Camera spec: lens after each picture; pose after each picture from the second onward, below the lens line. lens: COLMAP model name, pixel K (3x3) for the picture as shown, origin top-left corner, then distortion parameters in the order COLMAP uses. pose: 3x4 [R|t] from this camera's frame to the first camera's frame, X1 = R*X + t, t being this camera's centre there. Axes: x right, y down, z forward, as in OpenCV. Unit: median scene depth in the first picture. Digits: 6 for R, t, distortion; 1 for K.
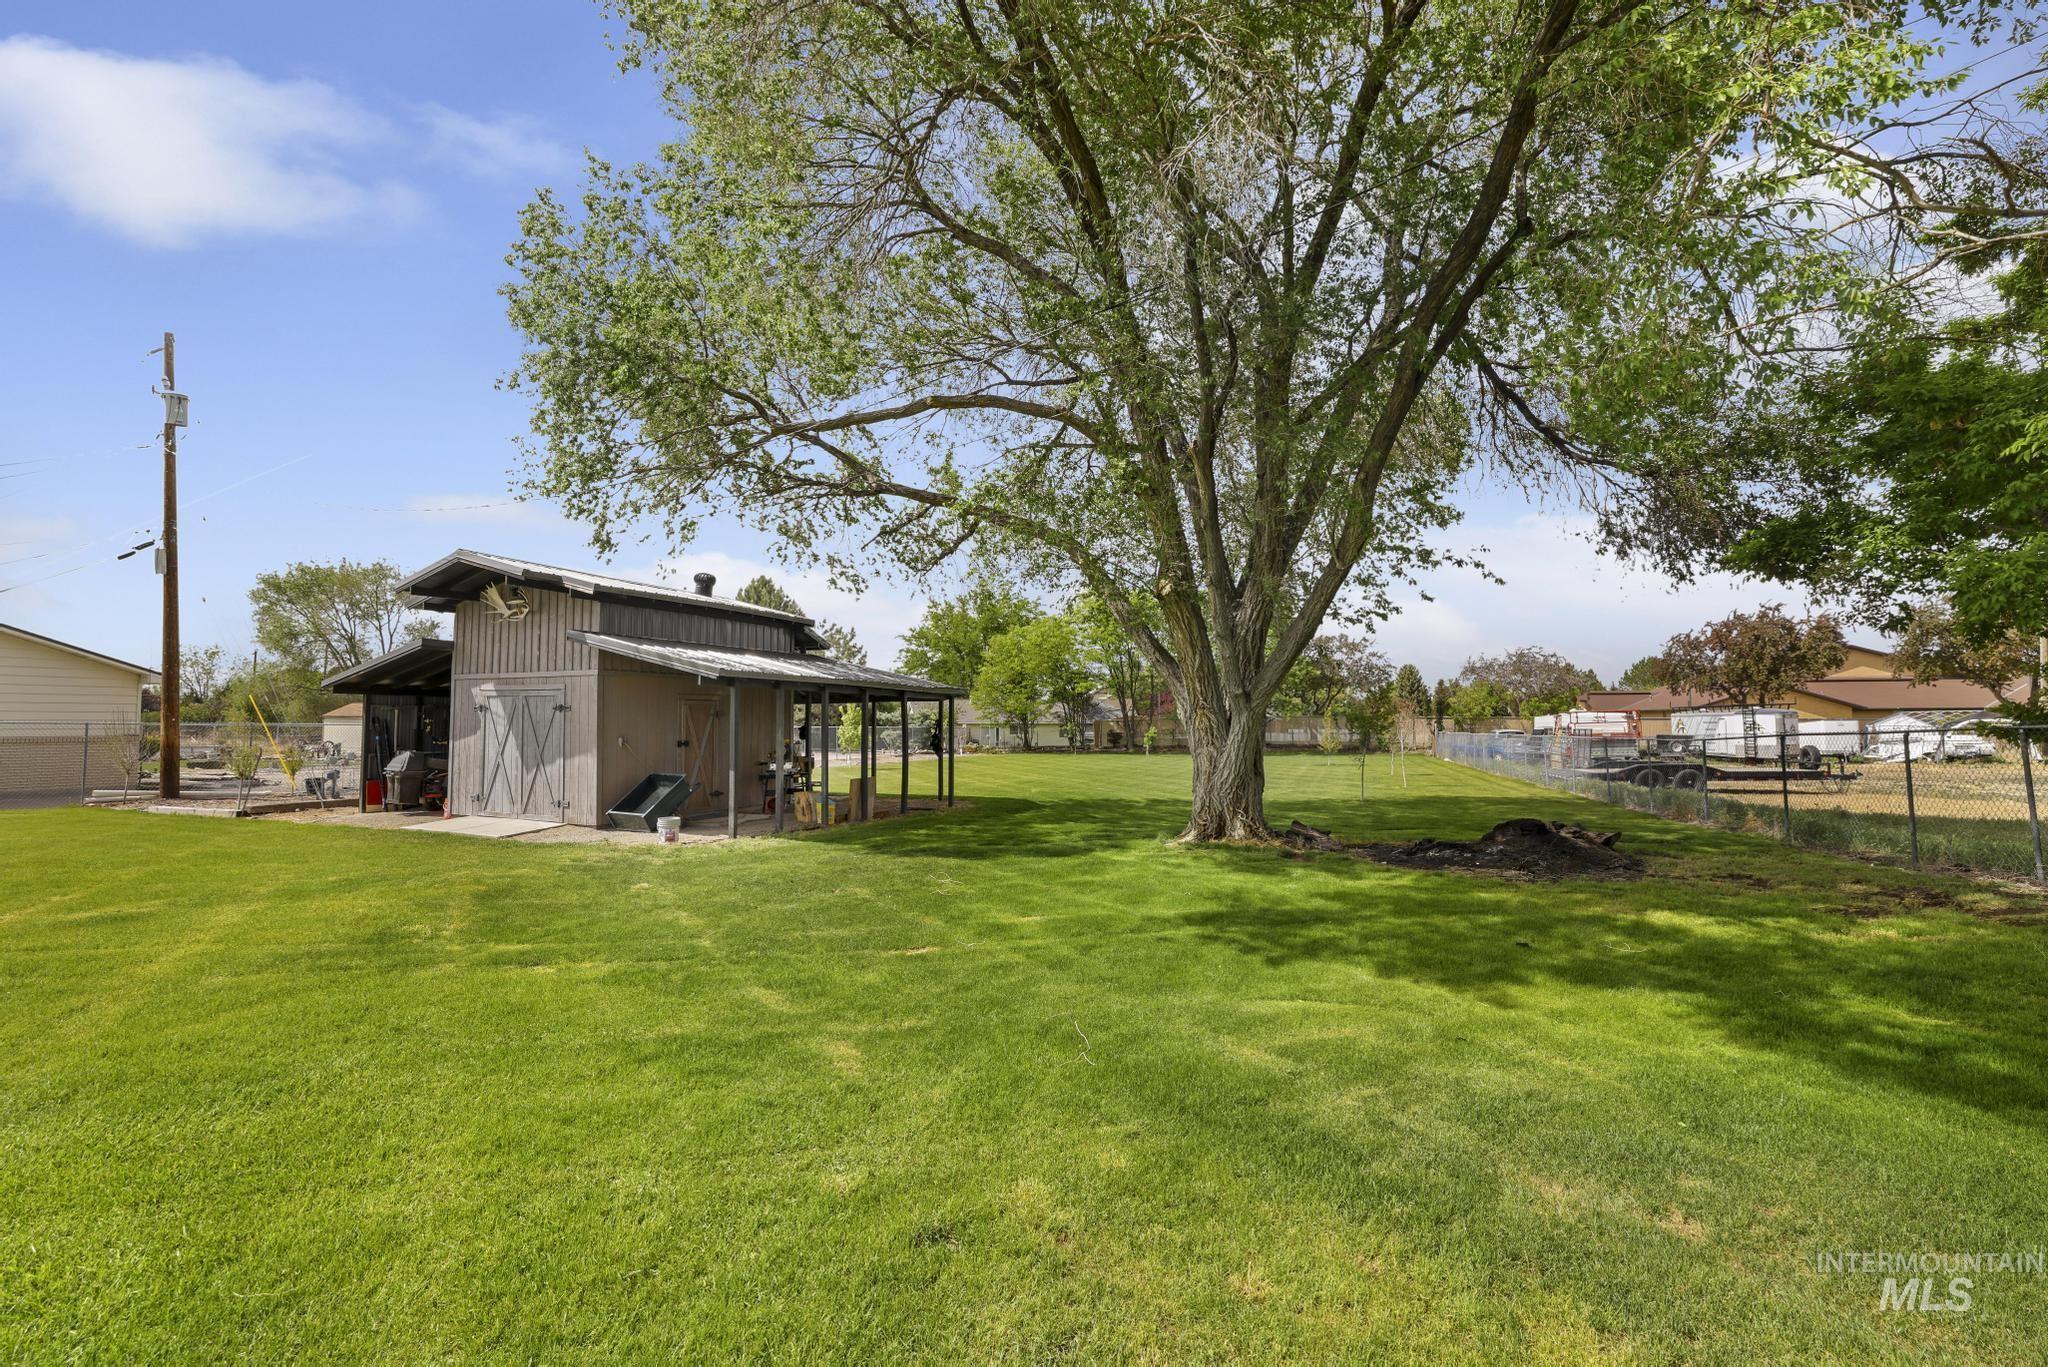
lens RADIAL K [[892.6, 0, 992.4], [0, 892.6, 685.8], [0, 0, 1]] dist [-0.052553, 0.015734]
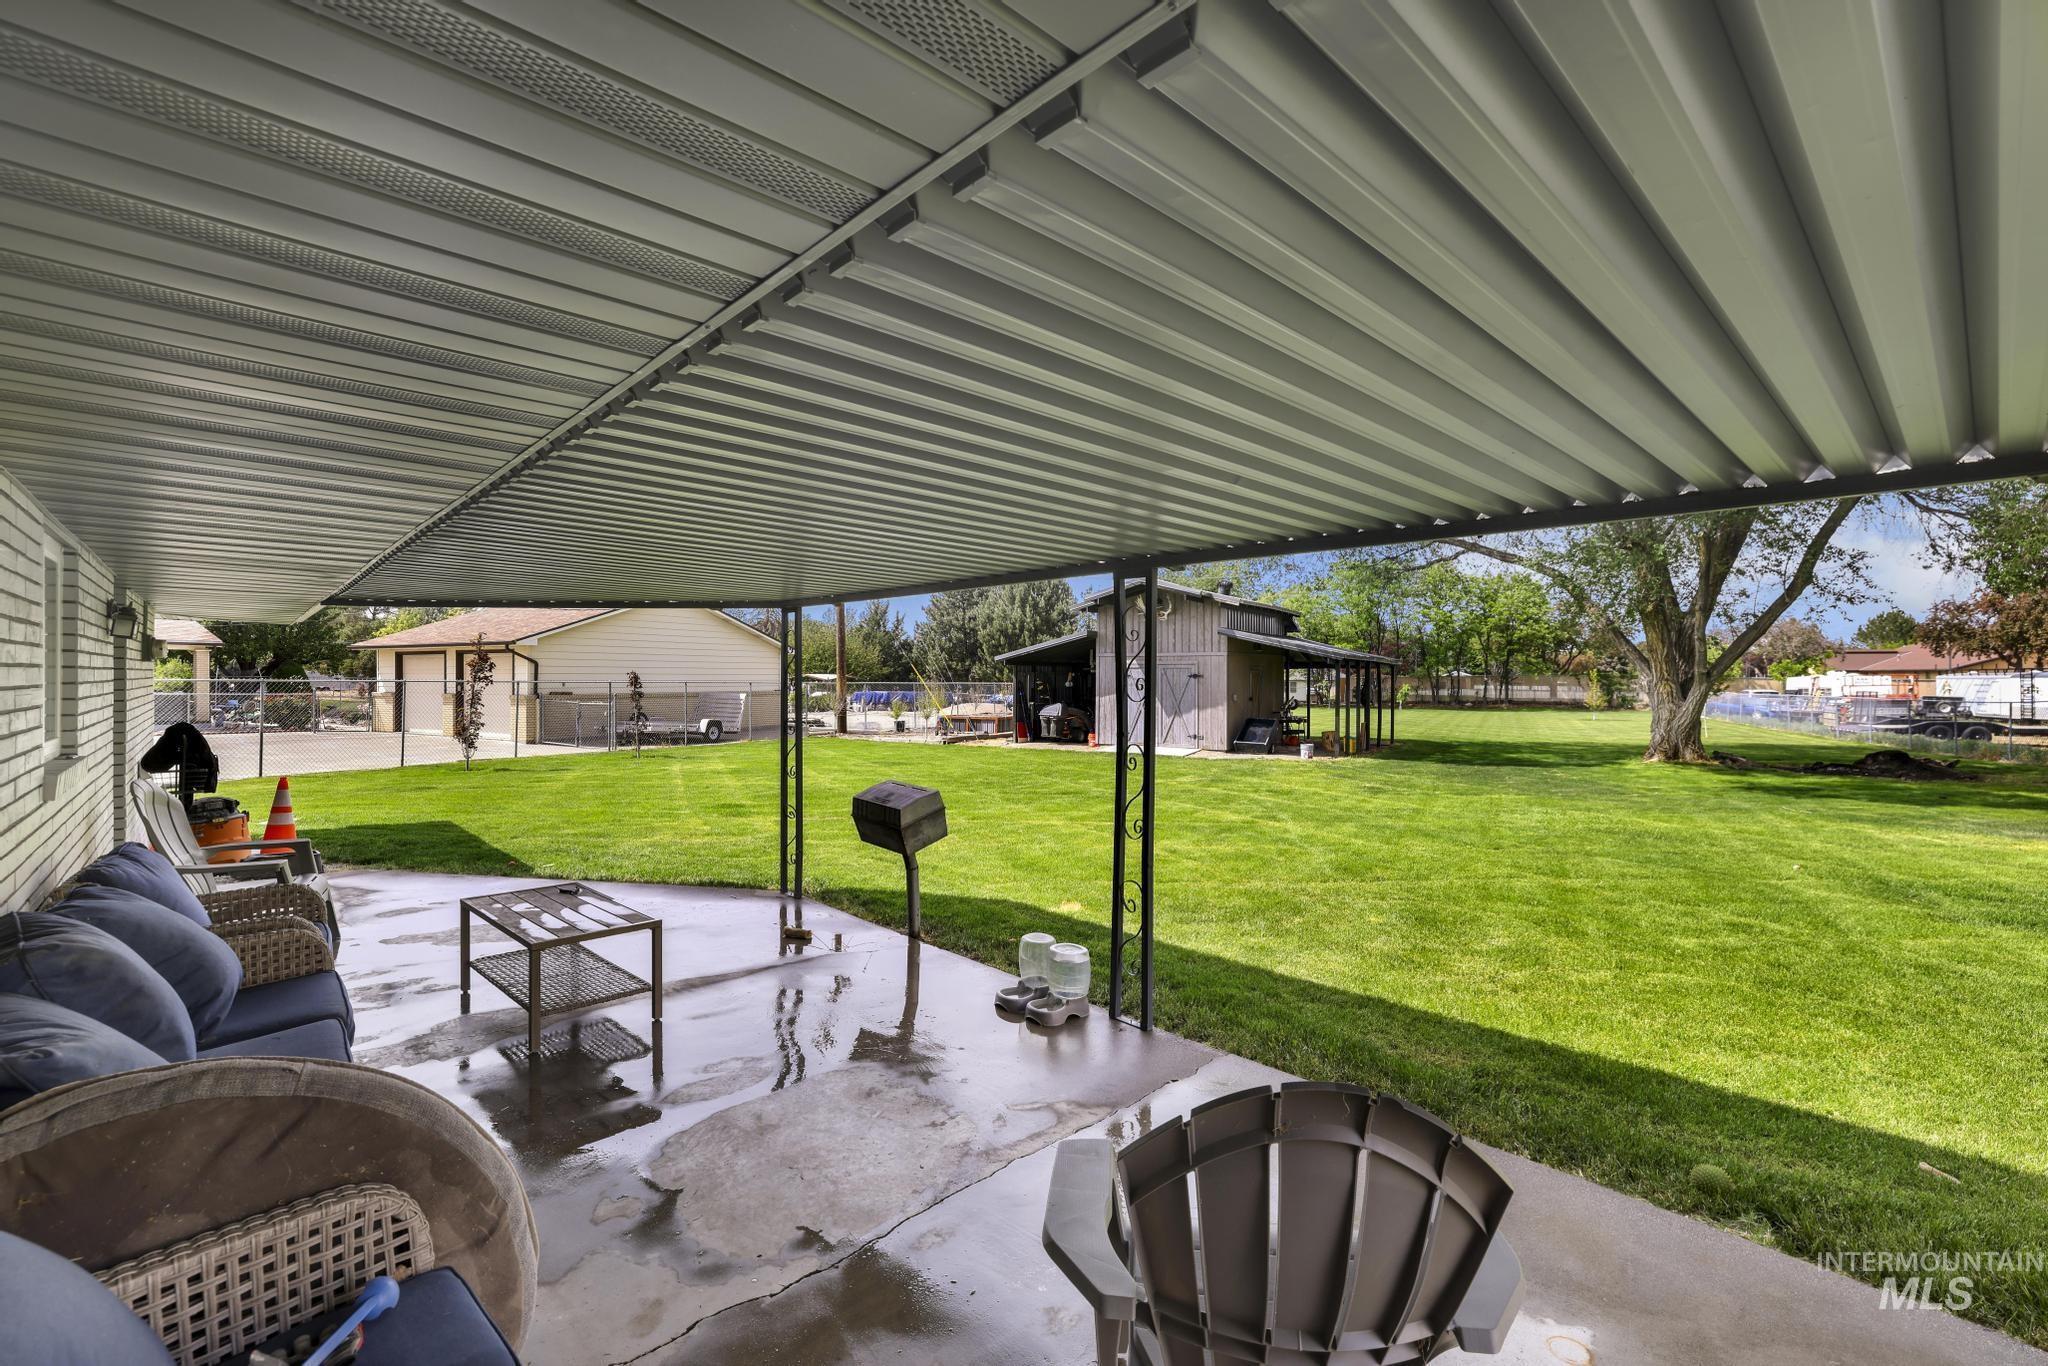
lens RADIAL K [[892.6, 0, 992.4], [0, 892.6, 685.3], [0, 0, 1]] dist [-0.052553, 0.015734]
pose [[0.988467, 0.005693, -0.151329, -0.220404], [0.002187, 0.998653, 0.051849, -0.015167], [0.151420, -0.051581, 0.987123, -0.225740]]
